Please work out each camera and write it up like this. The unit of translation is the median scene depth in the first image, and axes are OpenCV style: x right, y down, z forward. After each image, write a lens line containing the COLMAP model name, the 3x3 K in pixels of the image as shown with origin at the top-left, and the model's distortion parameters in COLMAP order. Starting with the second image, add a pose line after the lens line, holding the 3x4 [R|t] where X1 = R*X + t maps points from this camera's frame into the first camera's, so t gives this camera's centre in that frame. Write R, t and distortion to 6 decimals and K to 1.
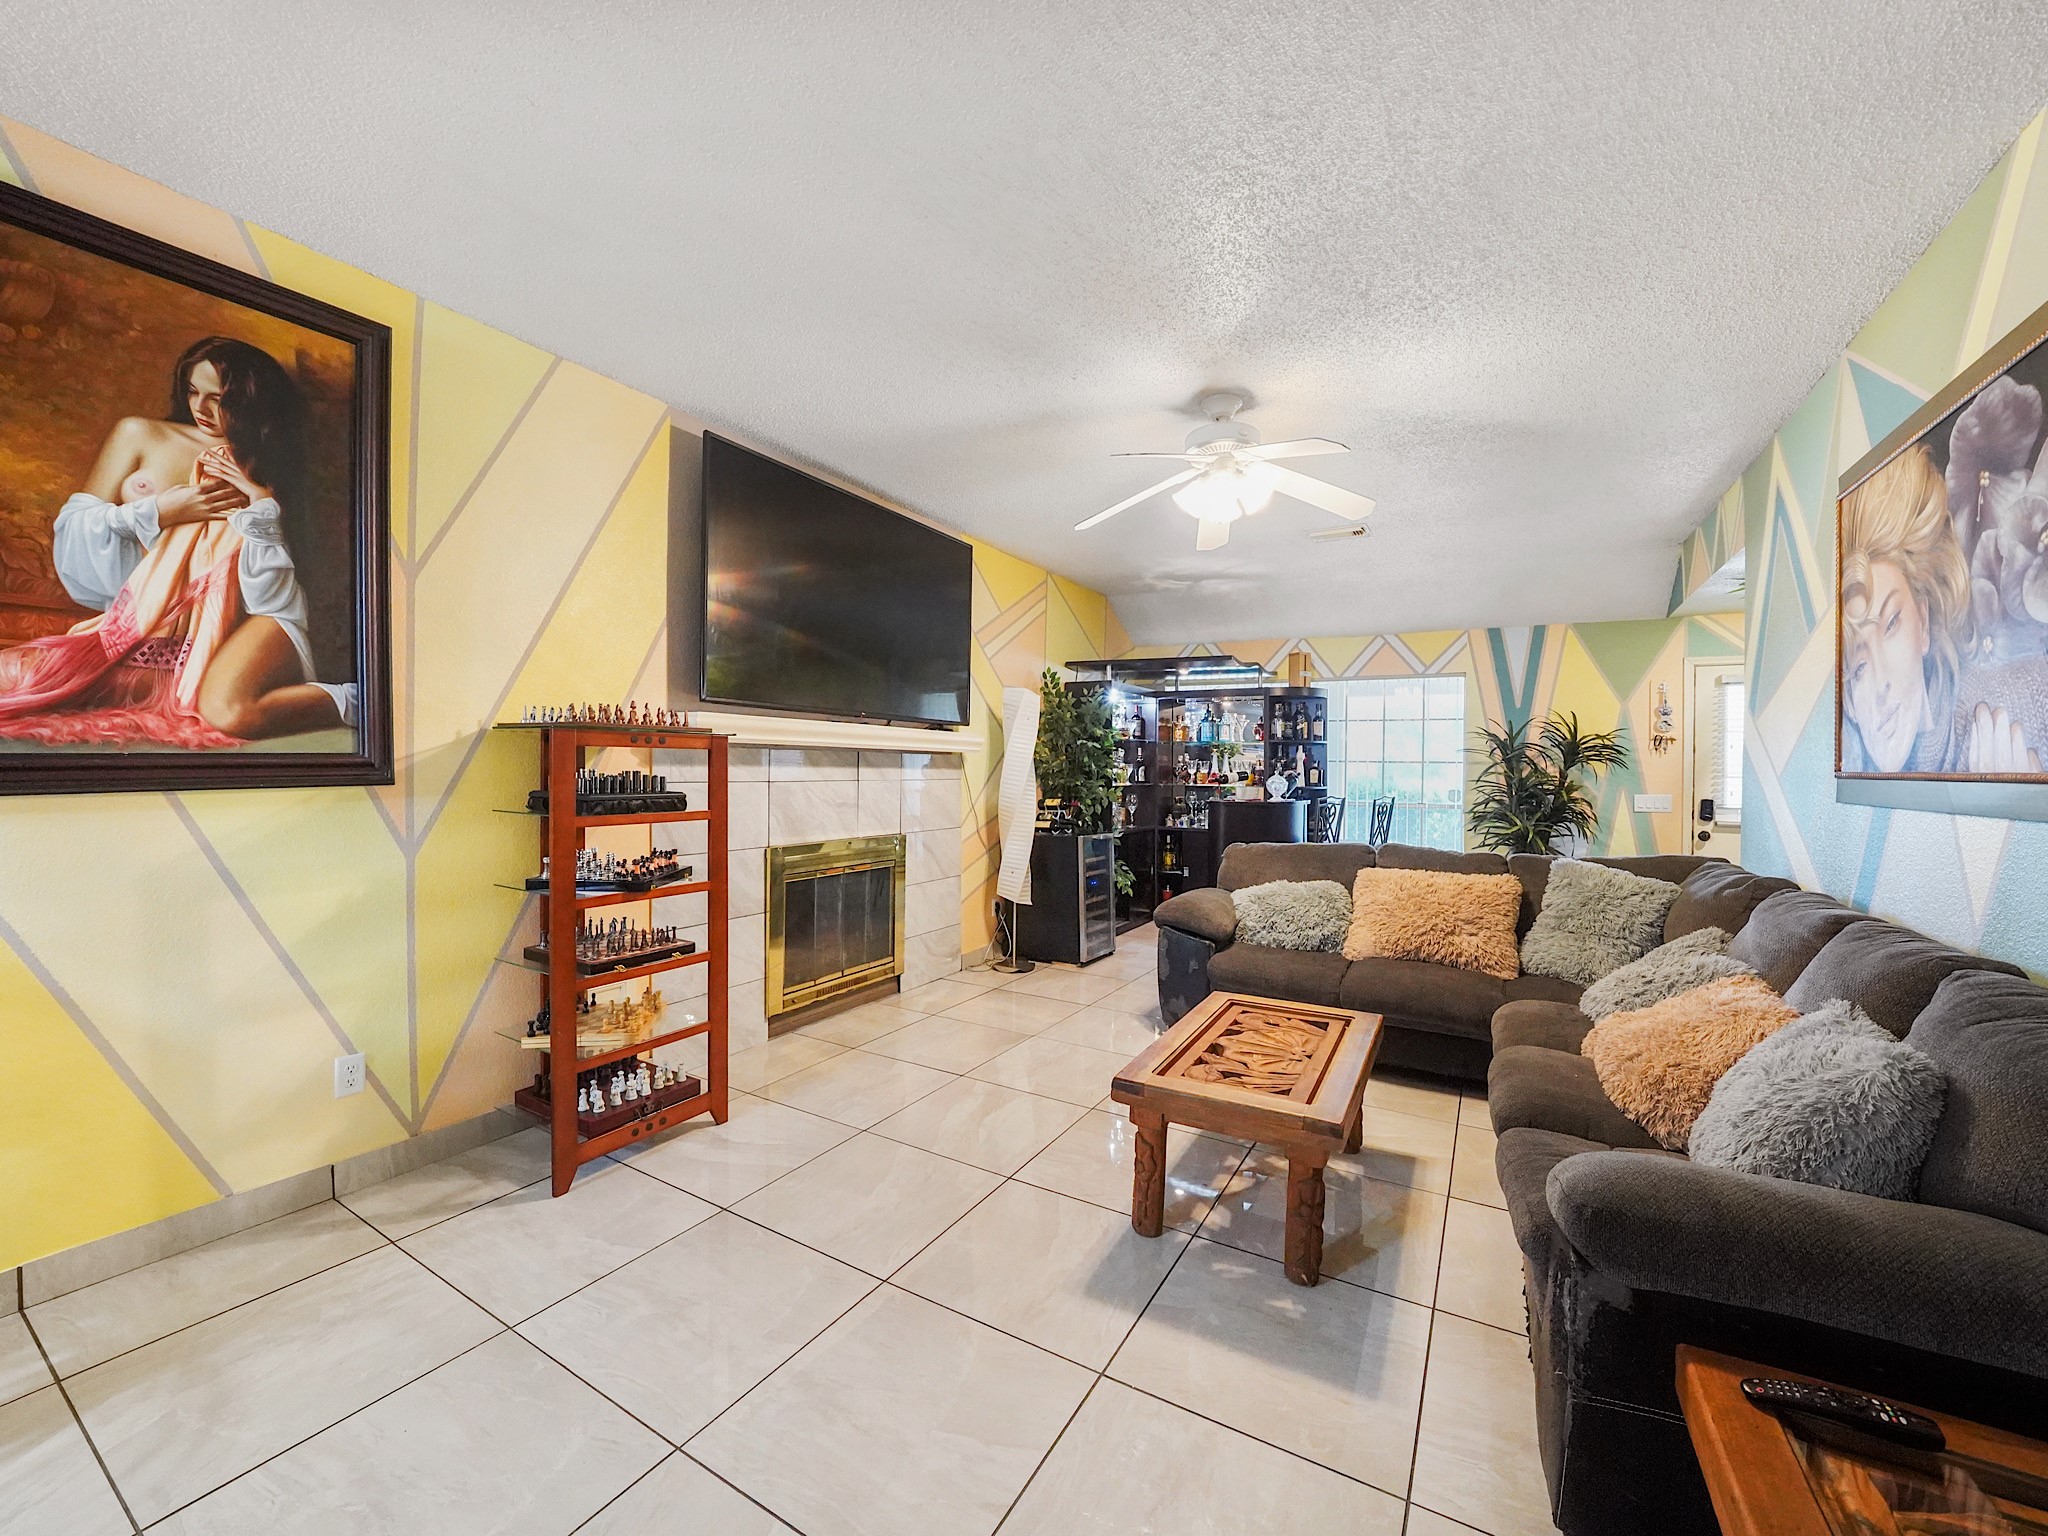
lens RADIAL K [[801.3, 0, 1032.2], [0, 801.3, 758.7], [0, 0, 1]] dist [-0.015952, -0.000072]
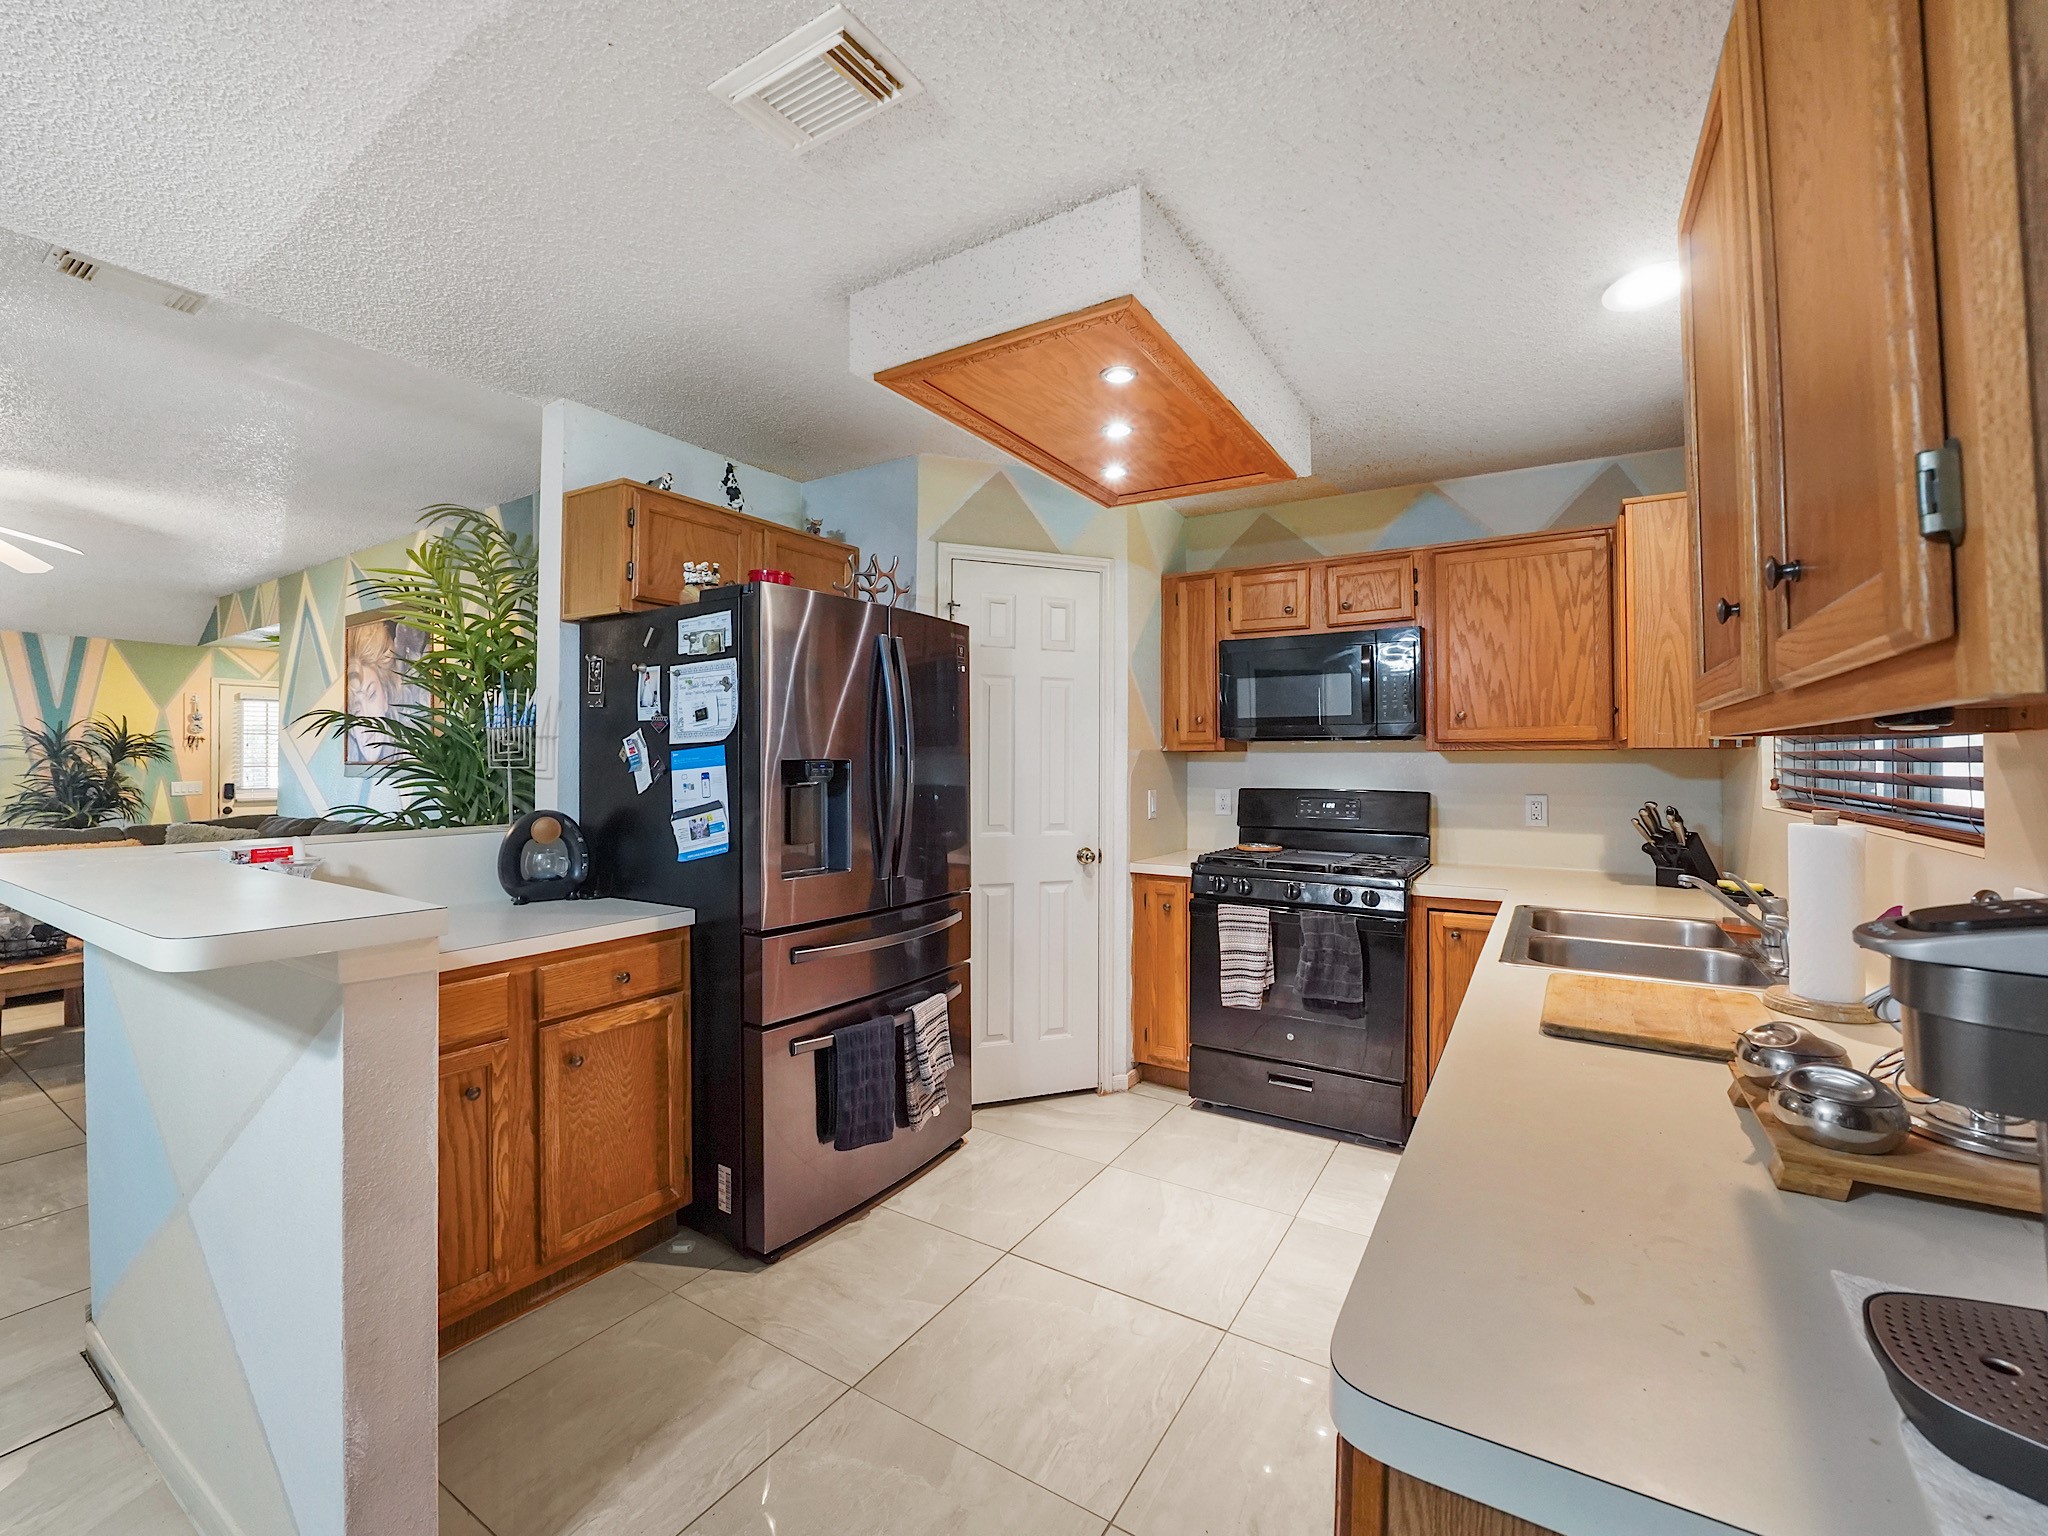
lens RADIAL K [[867.8, 0, 1023.9], [0, 867.8, 759.0], [0, 0, 1]] dist [-0.016111, -0.000233]
pose [[0.035841, -0.014273, 0.999256, -0.582819], [0.001576, 0.999898, 0.014226, -0.009510], [-0.999356, 0.001065, 0.035860, -0.427688]]
